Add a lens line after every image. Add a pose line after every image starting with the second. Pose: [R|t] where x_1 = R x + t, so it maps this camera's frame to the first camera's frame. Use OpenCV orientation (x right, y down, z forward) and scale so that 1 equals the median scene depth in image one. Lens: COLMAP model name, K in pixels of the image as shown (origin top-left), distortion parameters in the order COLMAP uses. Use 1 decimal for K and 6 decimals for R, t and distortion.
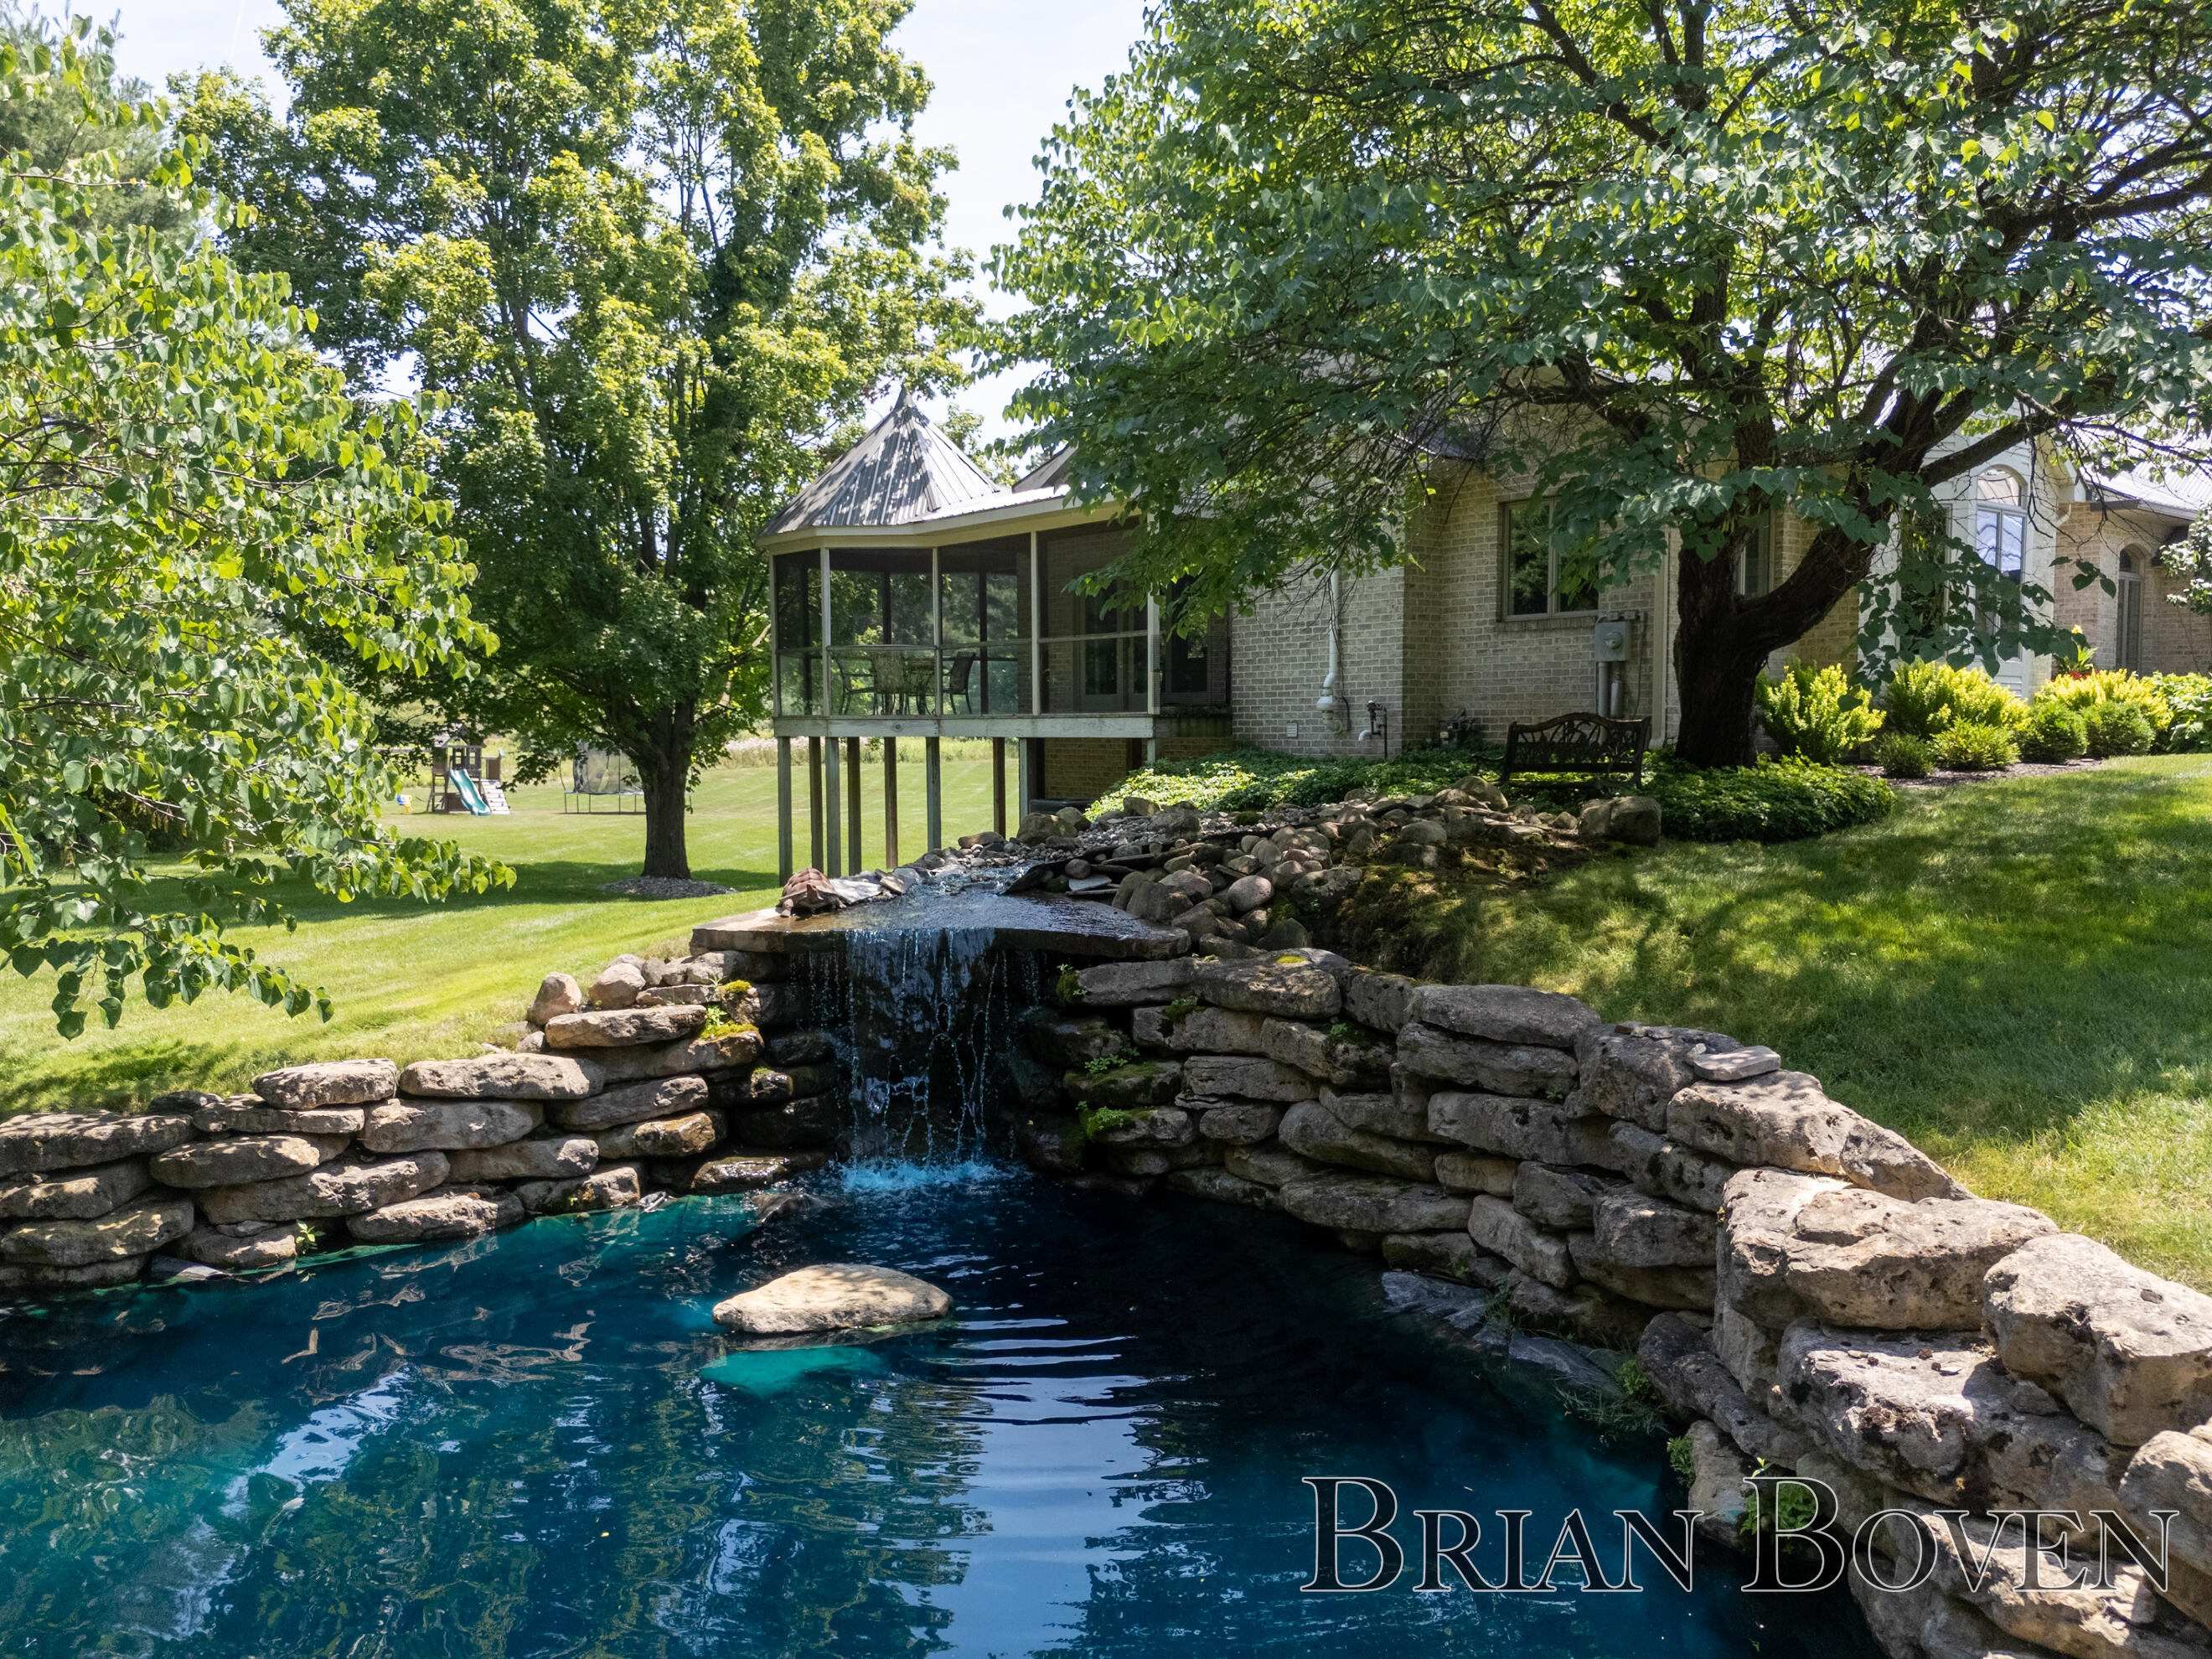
lens RADIAL K [[1617.0, 0, 1105.2], [0, 1617.0, 835.5], [0, 0, 1]] dist [0.049969, -0.070685]
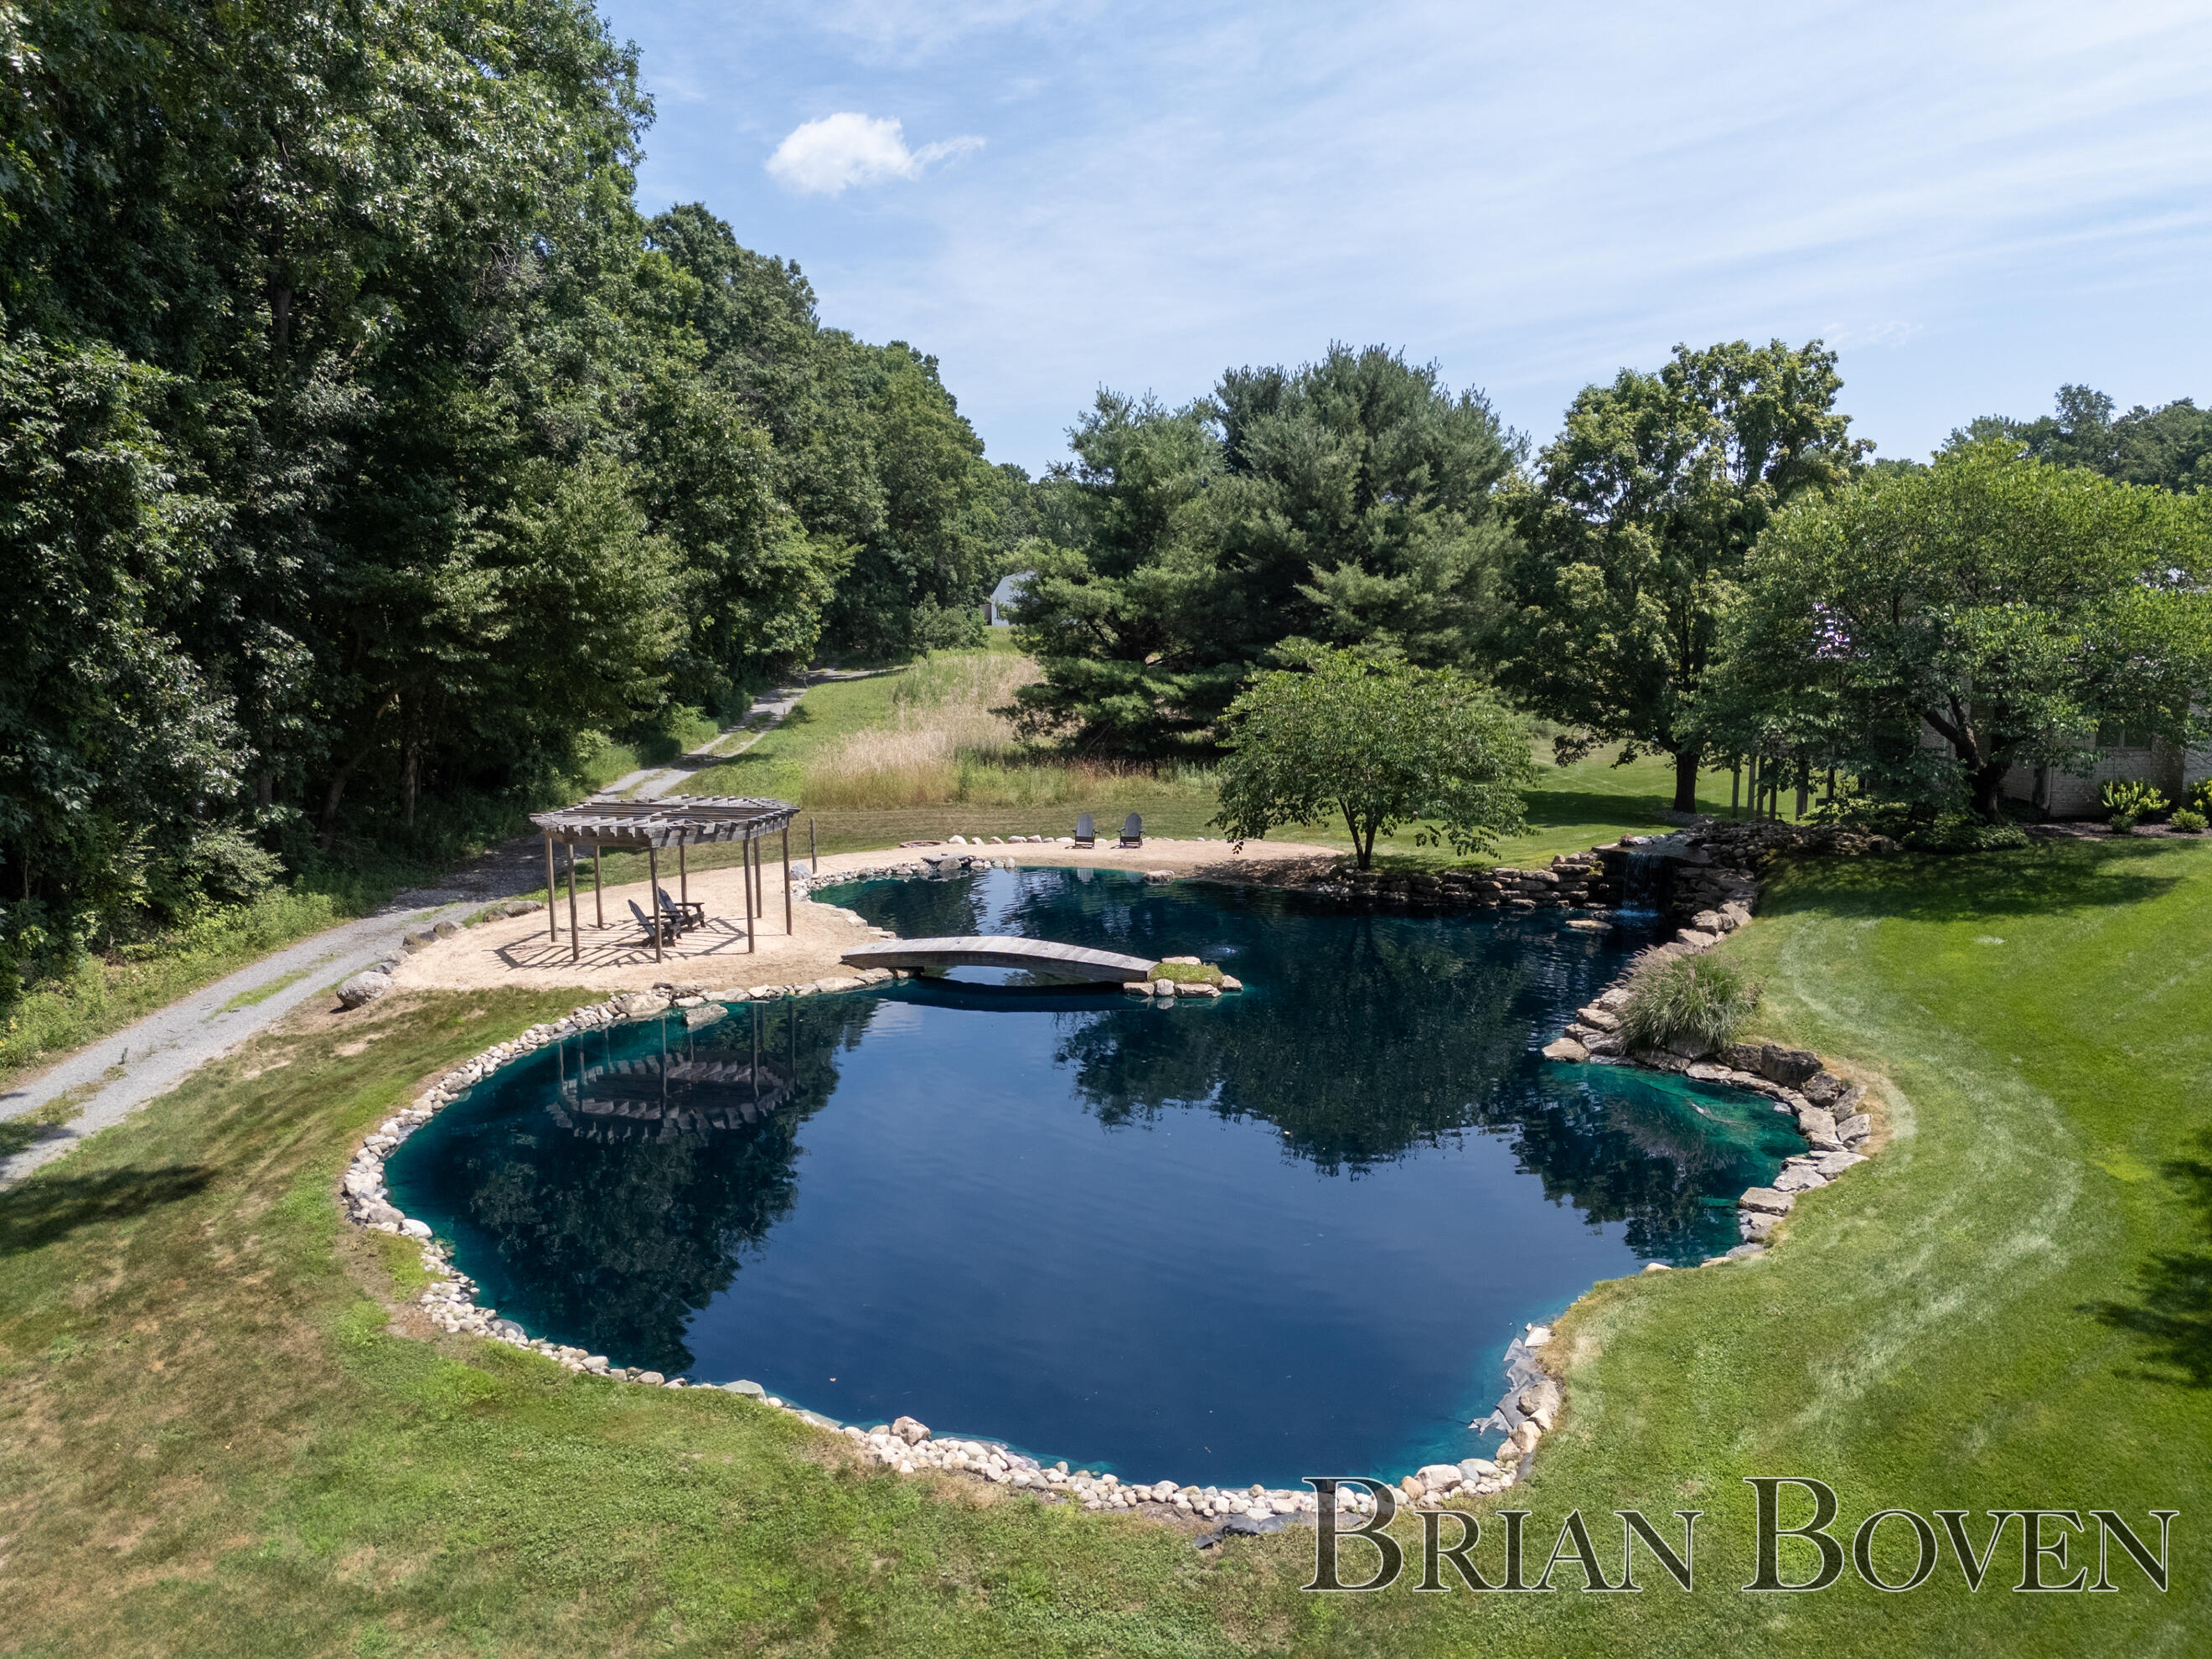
lens RADIAL K [[1610.2, 0, 1106.0], [0, 1610.2, 829.5], [0, 0, 1]] dist [0.072098, -0.107176]
pose [[0.737514, 0.098969, -0.668041, 1.427681], [-0.045539, 0.994240, 0.097019, -0.297908], [0.673795, -0.041131, 0.737773, -2.581671]]
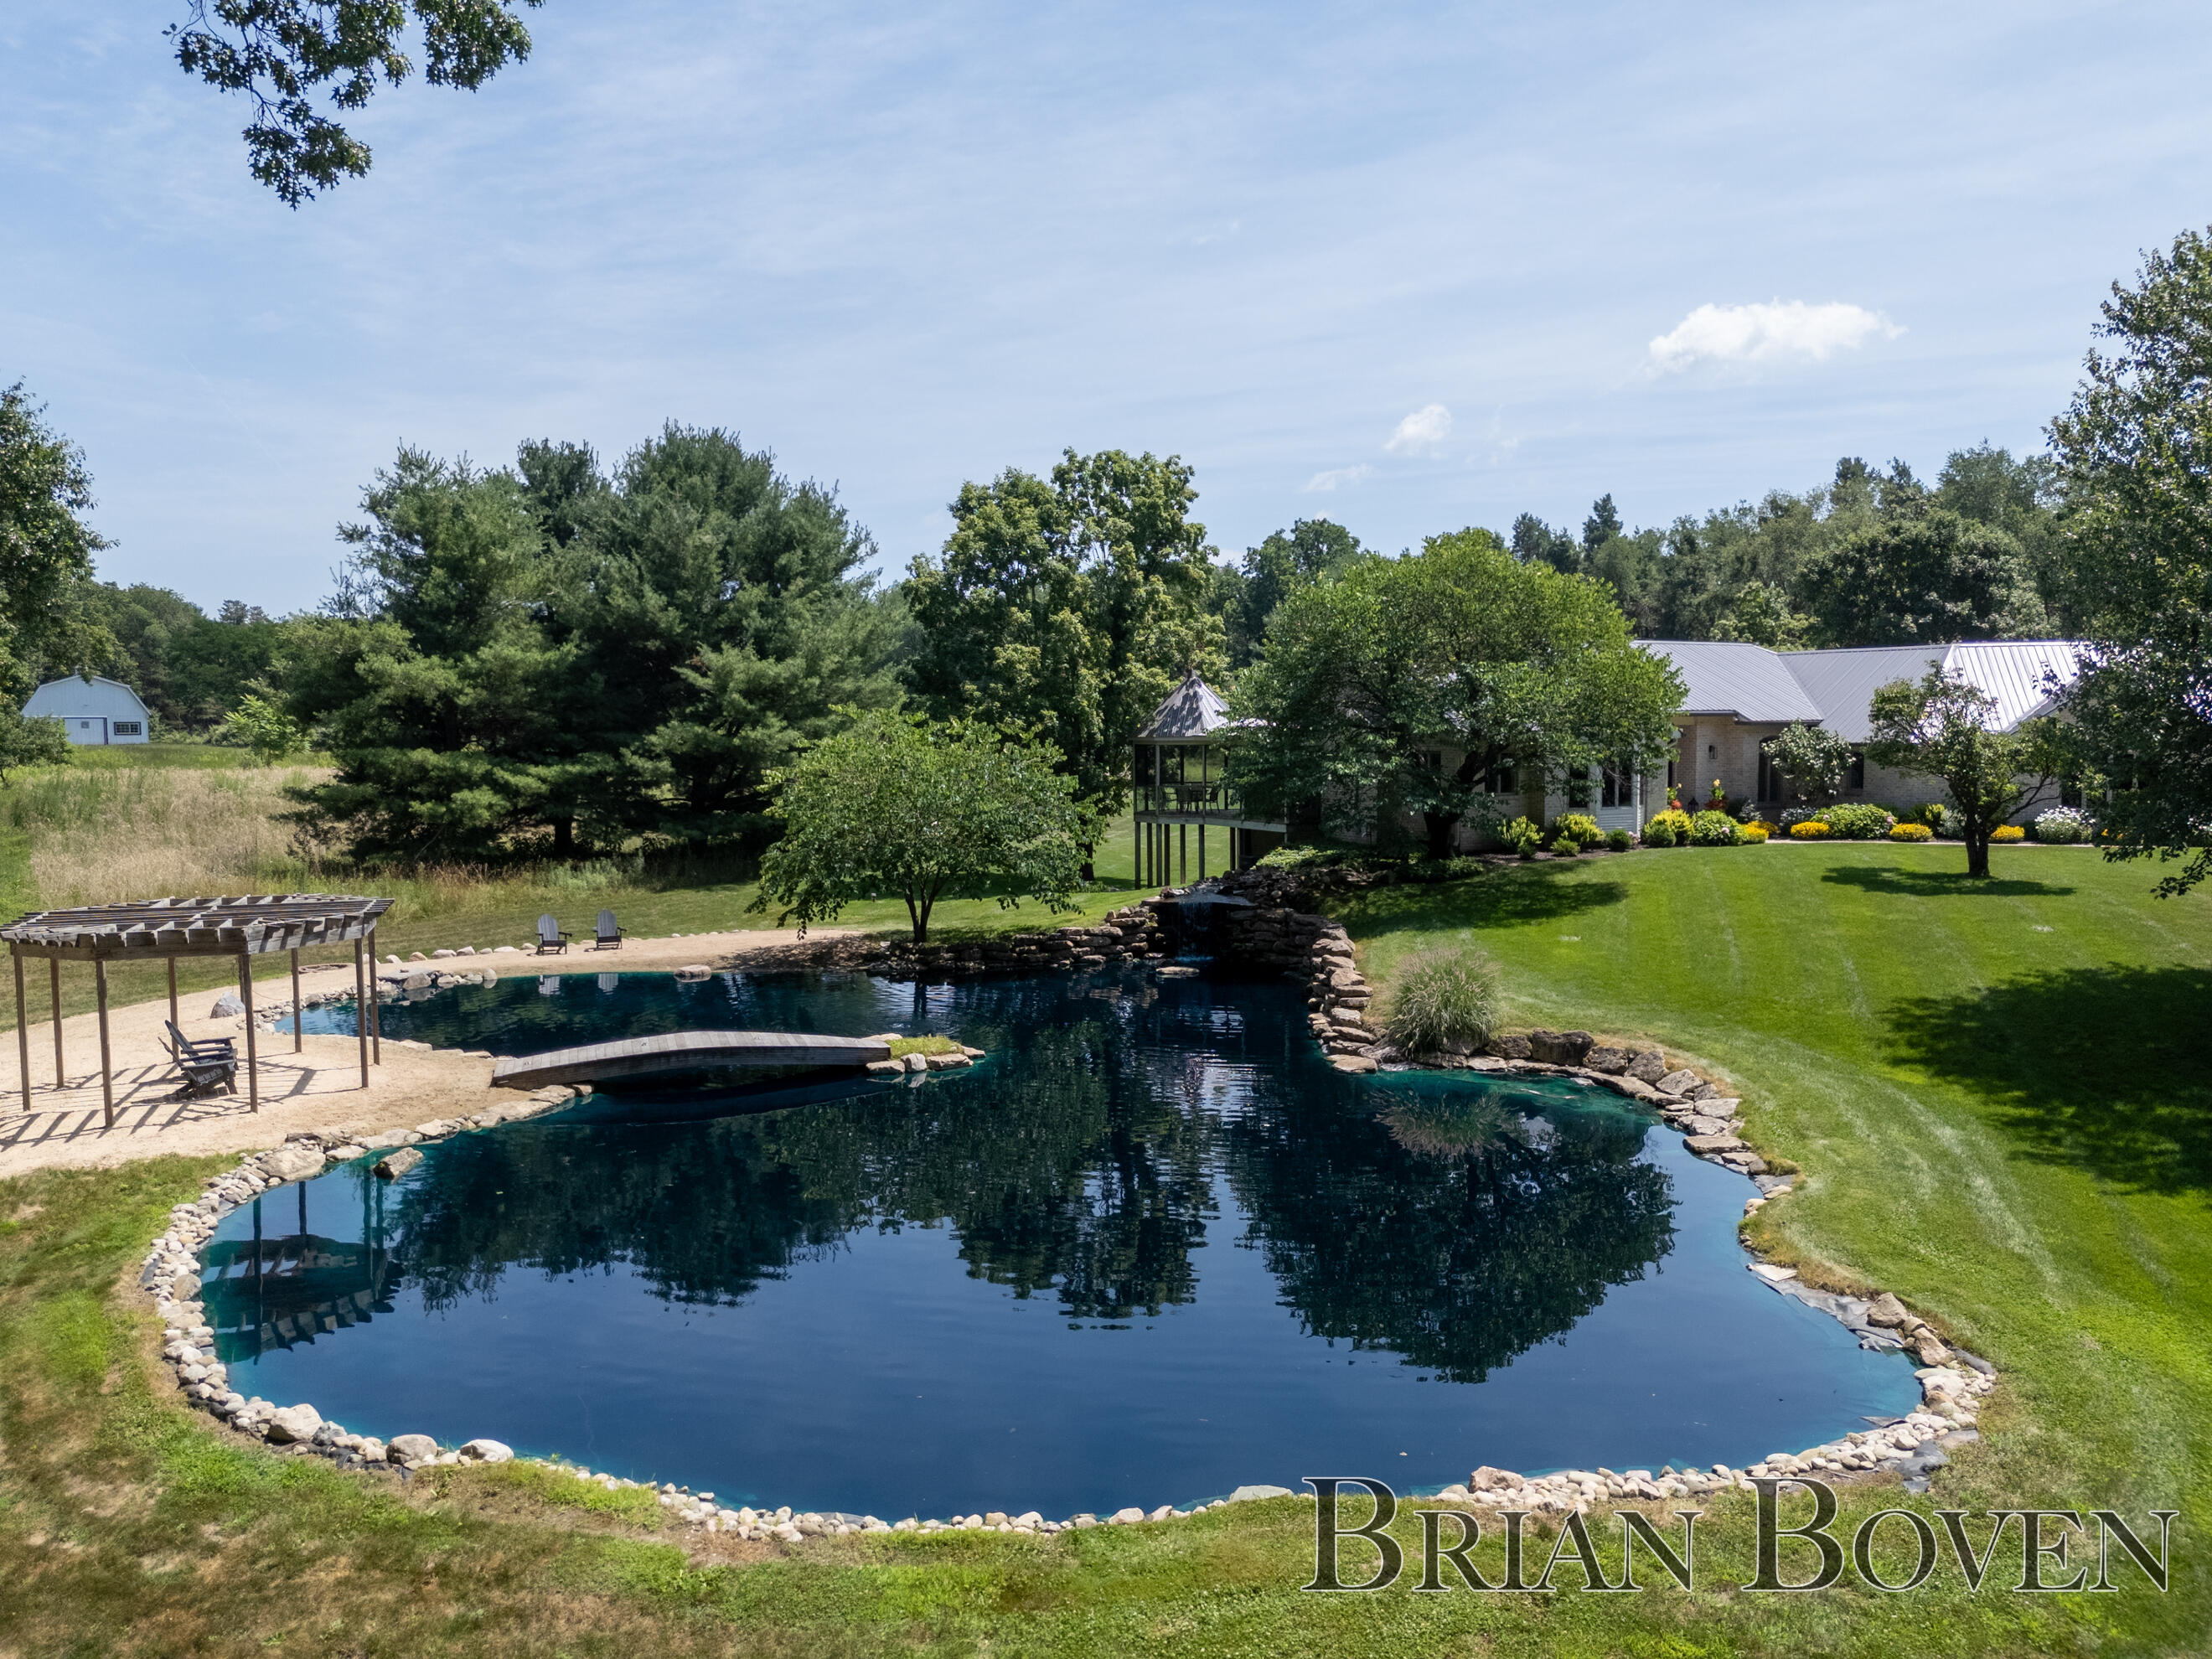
lens RADIAL K [[1610.2, 0, 1106.0], [0, 1610.2, 829.5], [0, 0, 1]] dist [0.072098, -0.107176]
pose [[0.985473, 0.011184, -0.169462, 0.335846], [-0.011133, 0.999937, 0.001250, -0.121769], [0.169465, 0.000654, 0.985536, -2.908937]]
